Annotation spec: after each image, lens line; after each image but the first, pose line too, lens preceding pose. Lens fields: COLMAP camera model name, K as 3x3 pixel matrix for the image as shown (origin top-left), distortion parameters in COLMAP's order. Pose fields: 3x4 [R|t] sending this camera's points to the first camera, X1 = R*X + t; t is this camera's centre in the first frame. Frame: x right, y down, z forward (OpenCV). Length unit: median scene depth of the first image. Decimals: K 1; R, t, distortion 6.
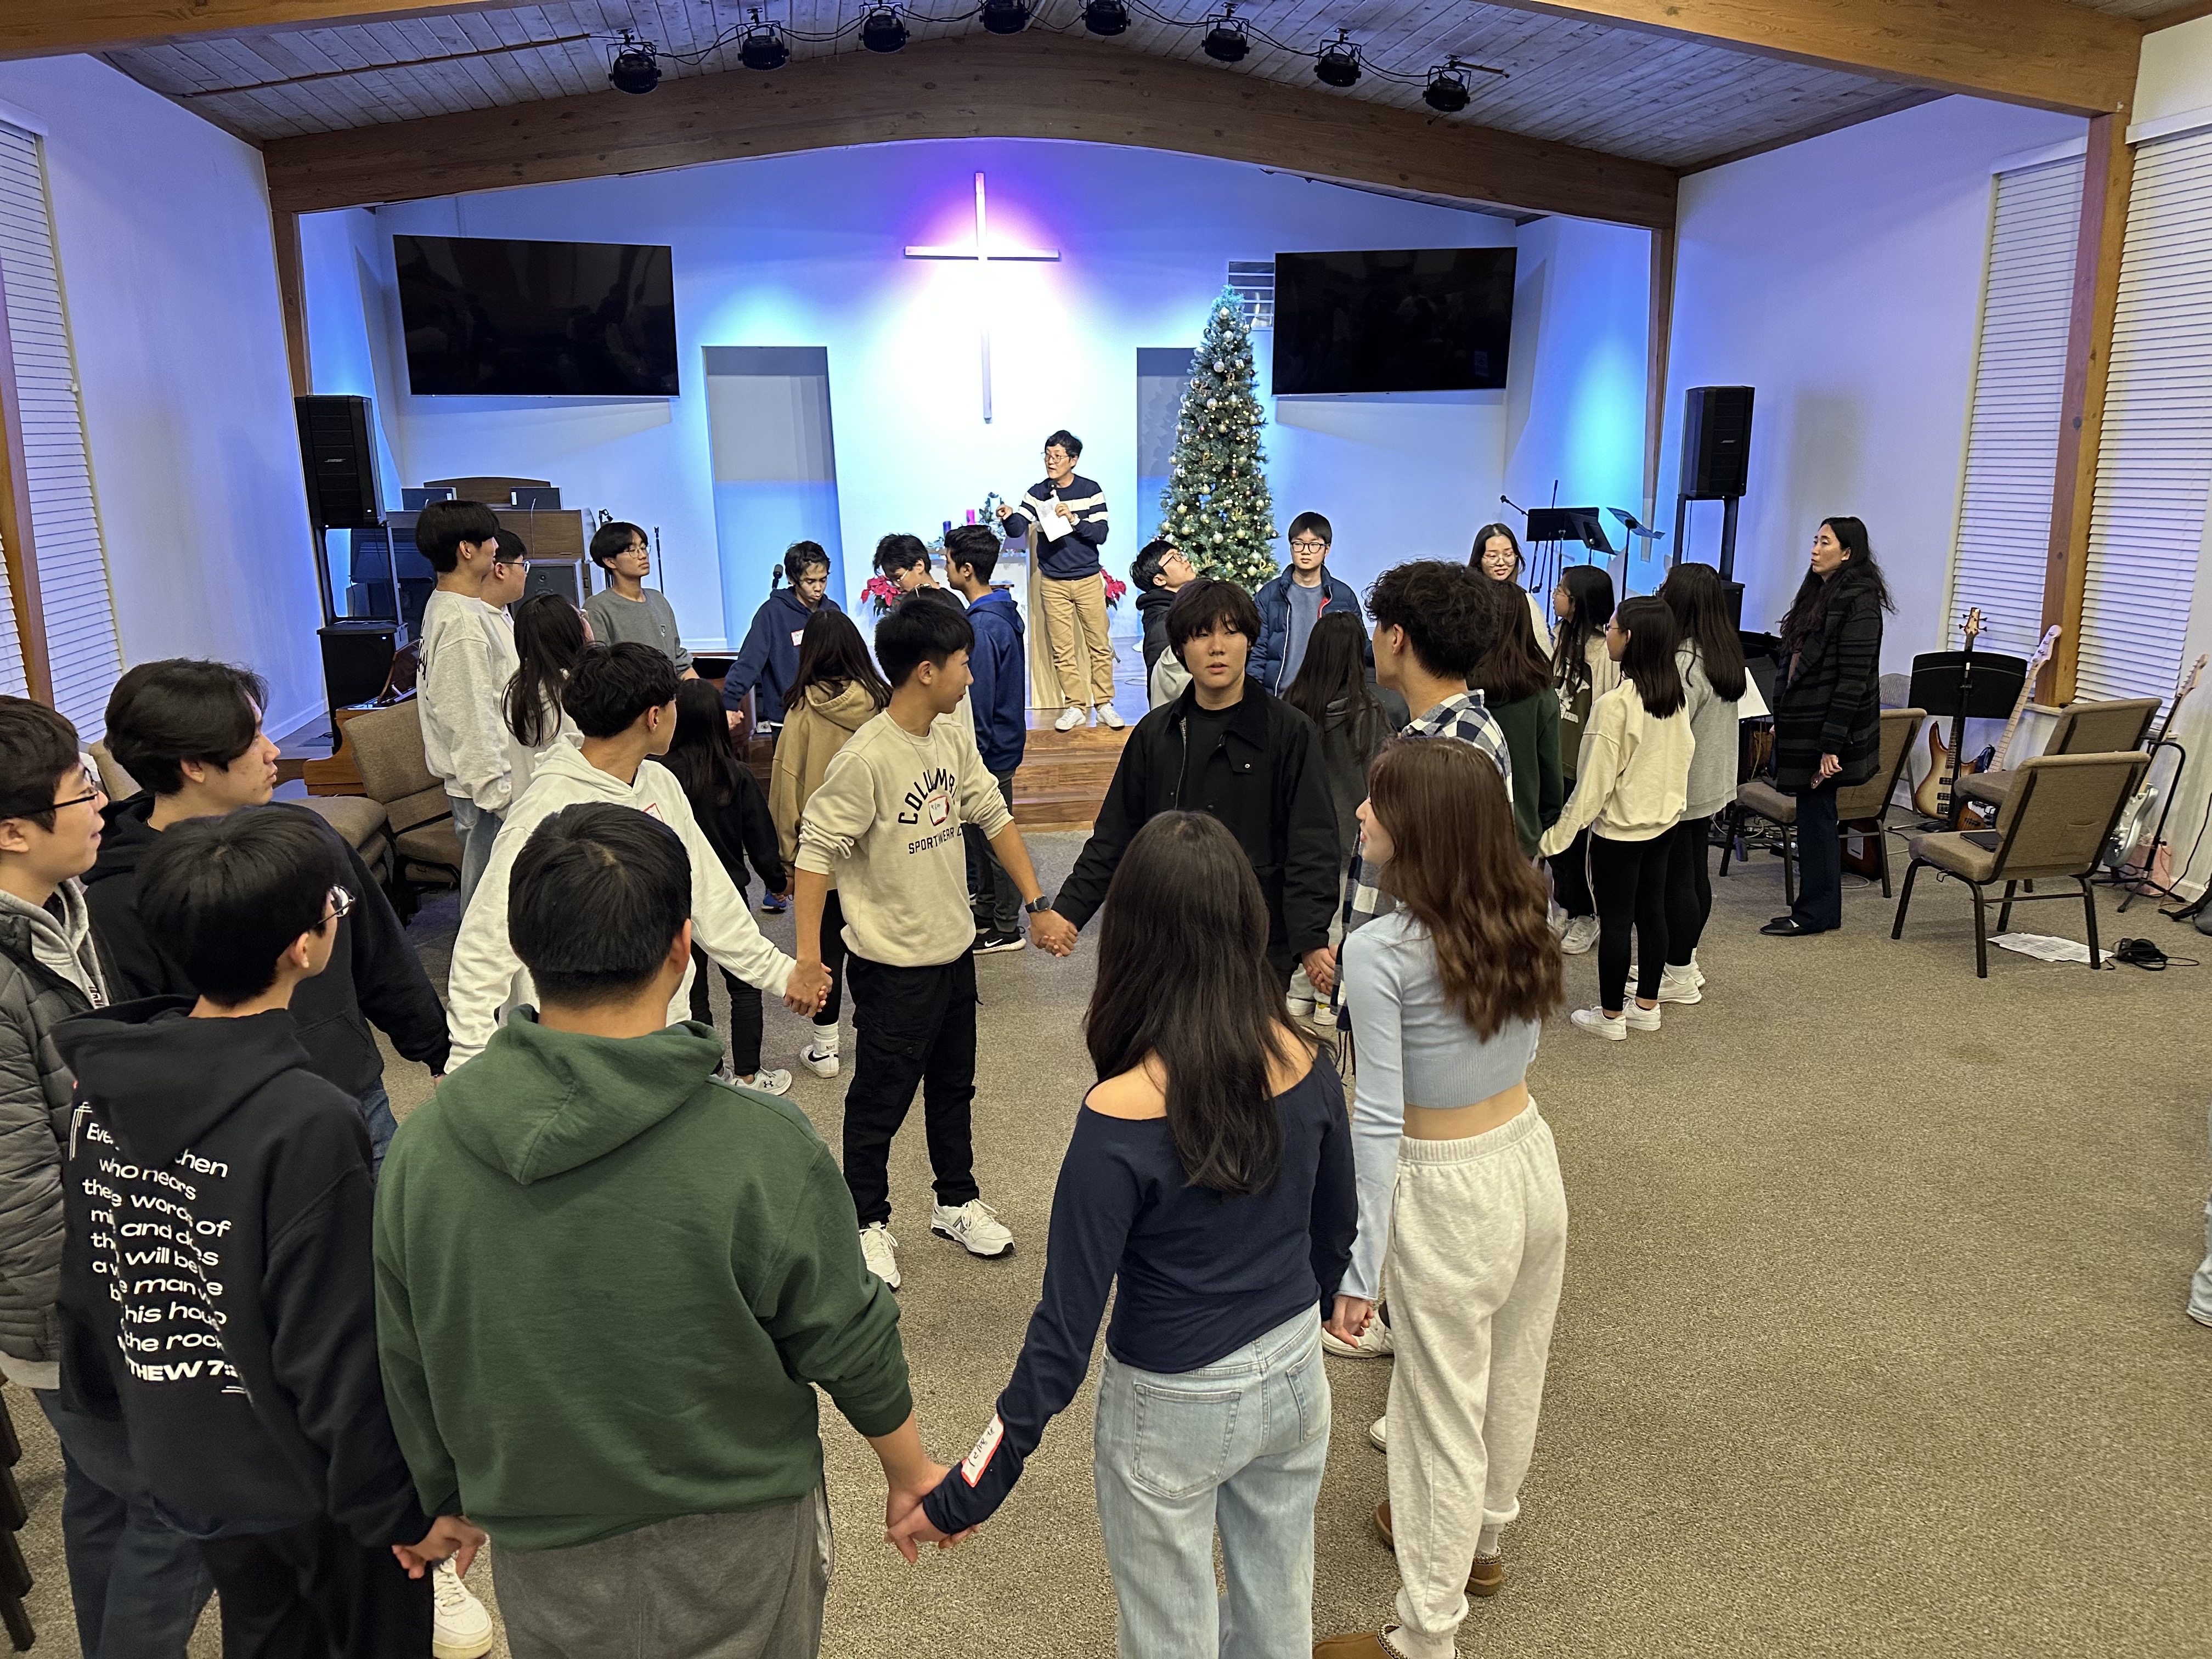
lens RADIAL K [[1539.5, 0, 1097.6], [0, 1539.5, 894.0], [0, 0, 1]] dist [0.059033, -0.051800]
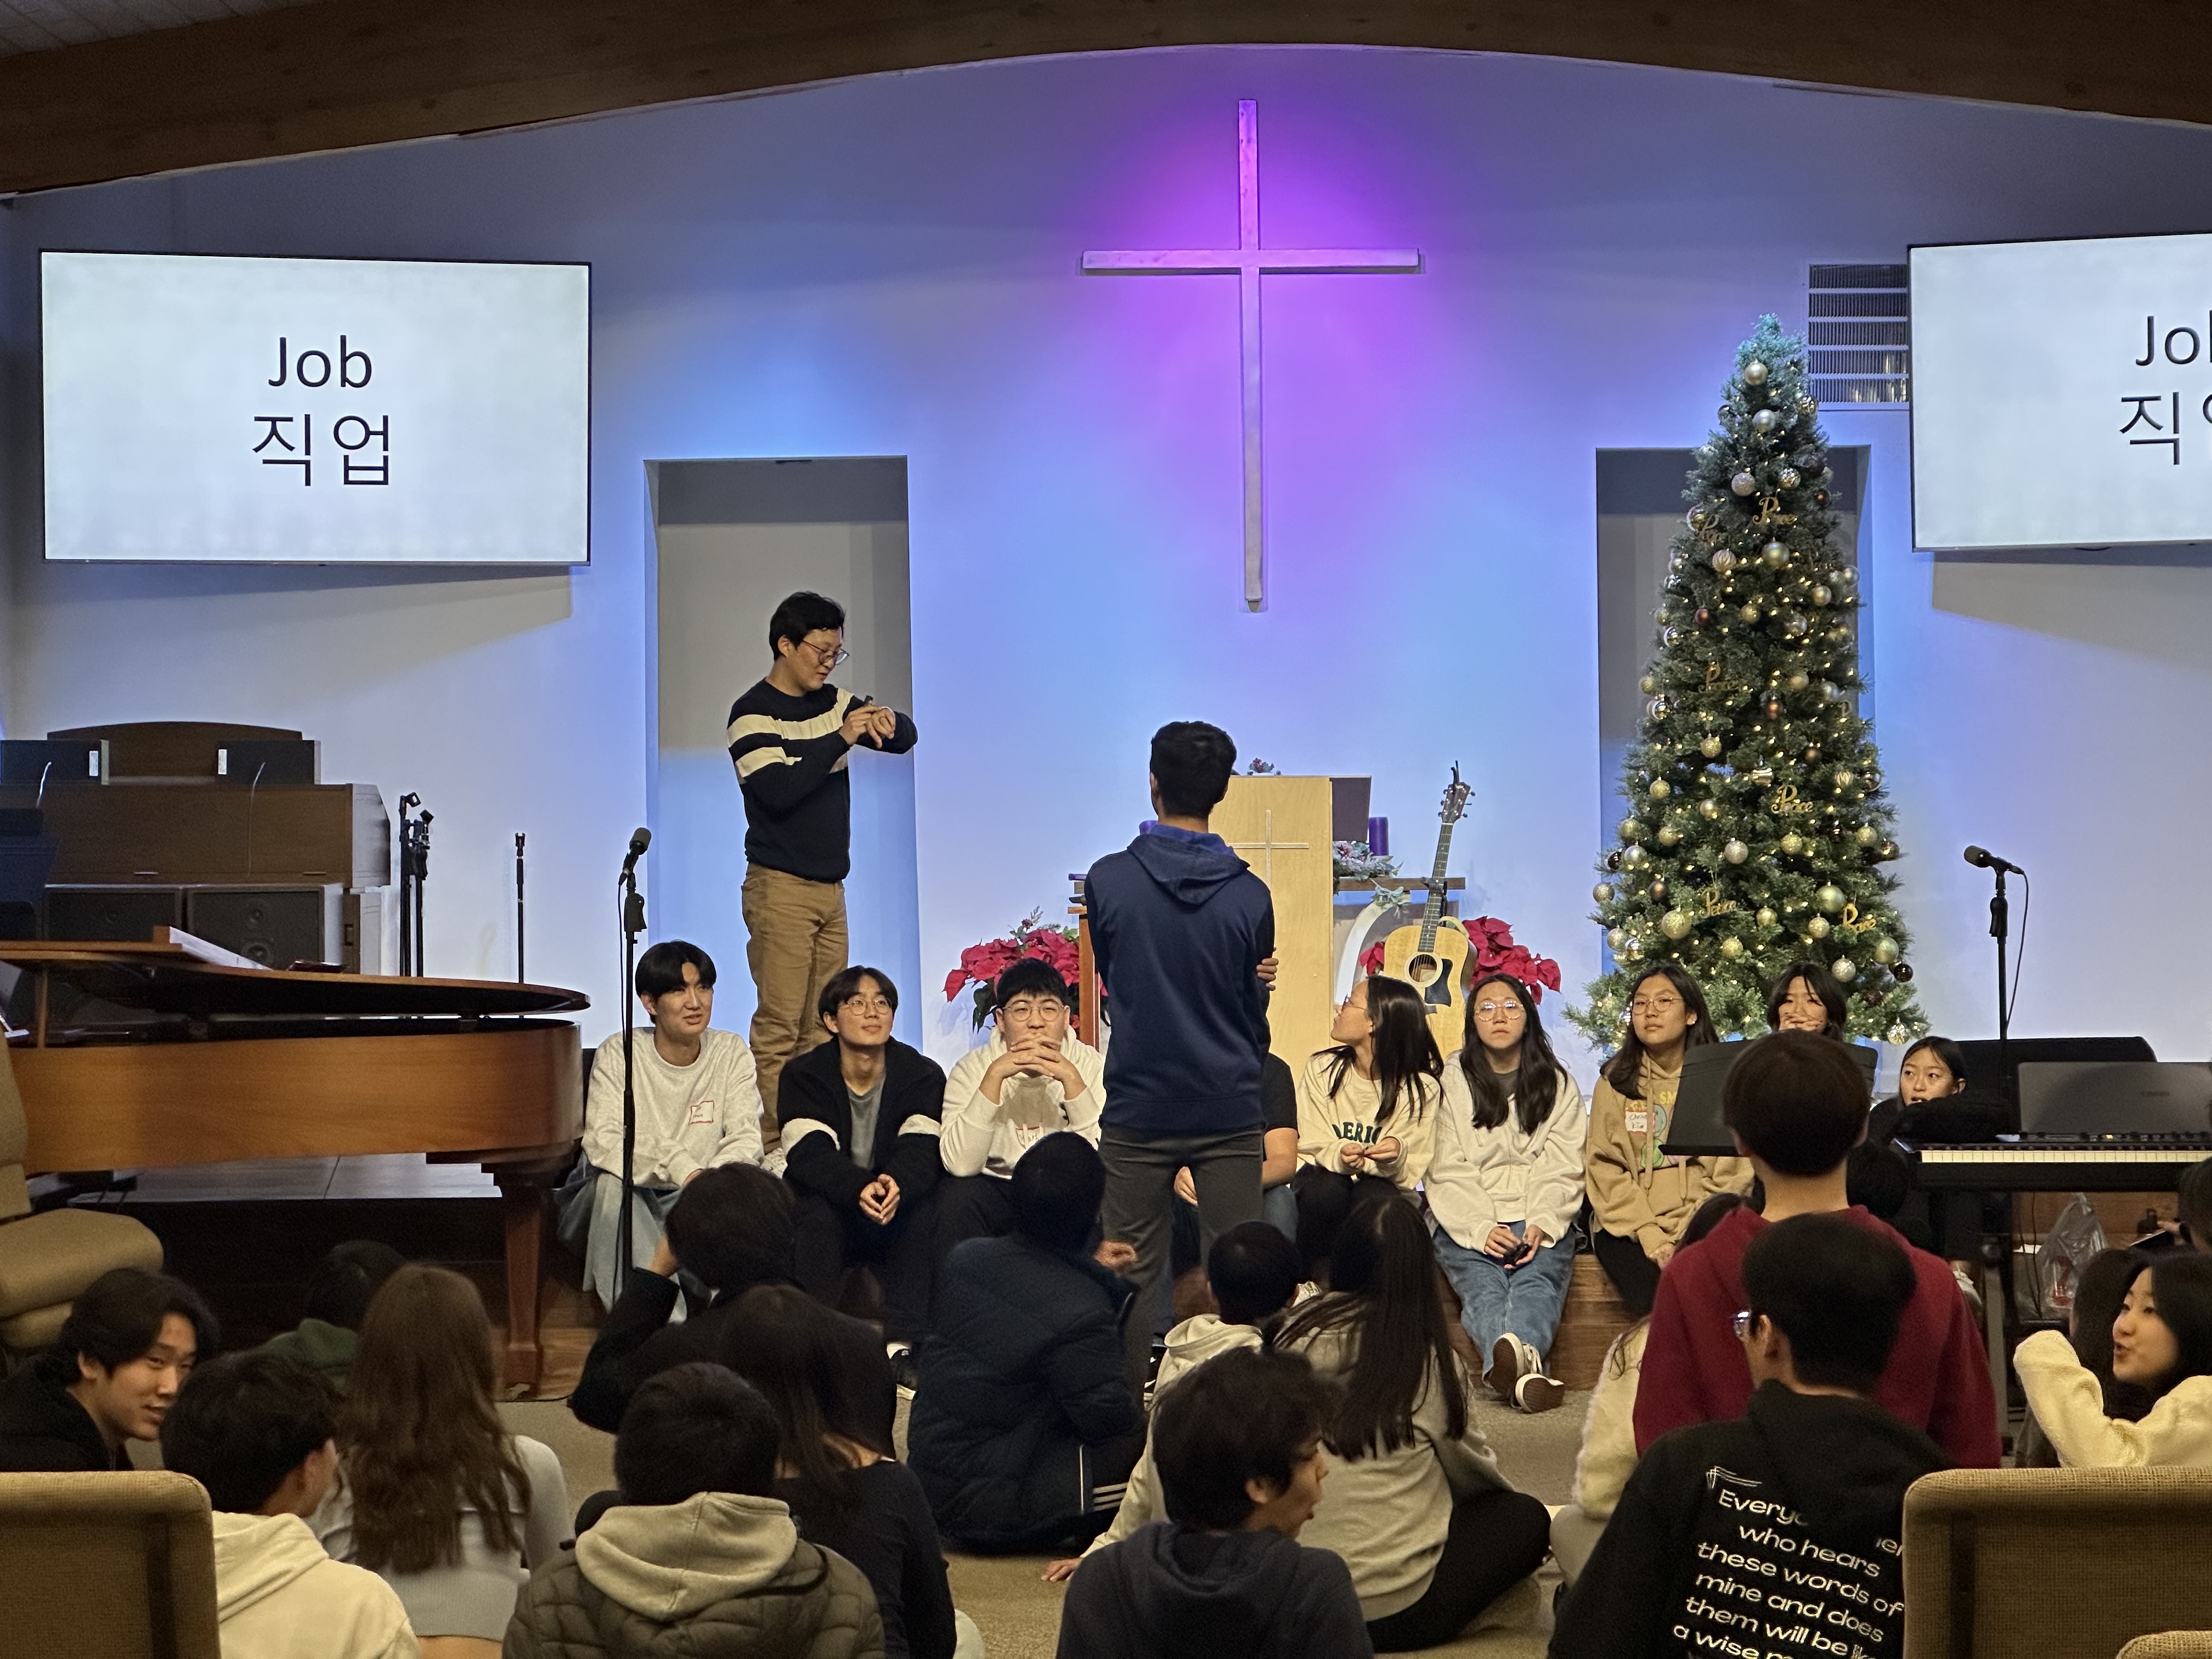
lens RADIAL K [[4920.0, 0, 1101.4], [0, 4920.0, 820.0], [0, 0, 1]] dist [0.102130, 0.000000]
pose [[0.978592, 0.004354, -0.205765, 0.245496], [-0.061747, 0.959932, -0.273344, 0.195637], [0.196330, 0.280198, 0.939651, -0.440666]]
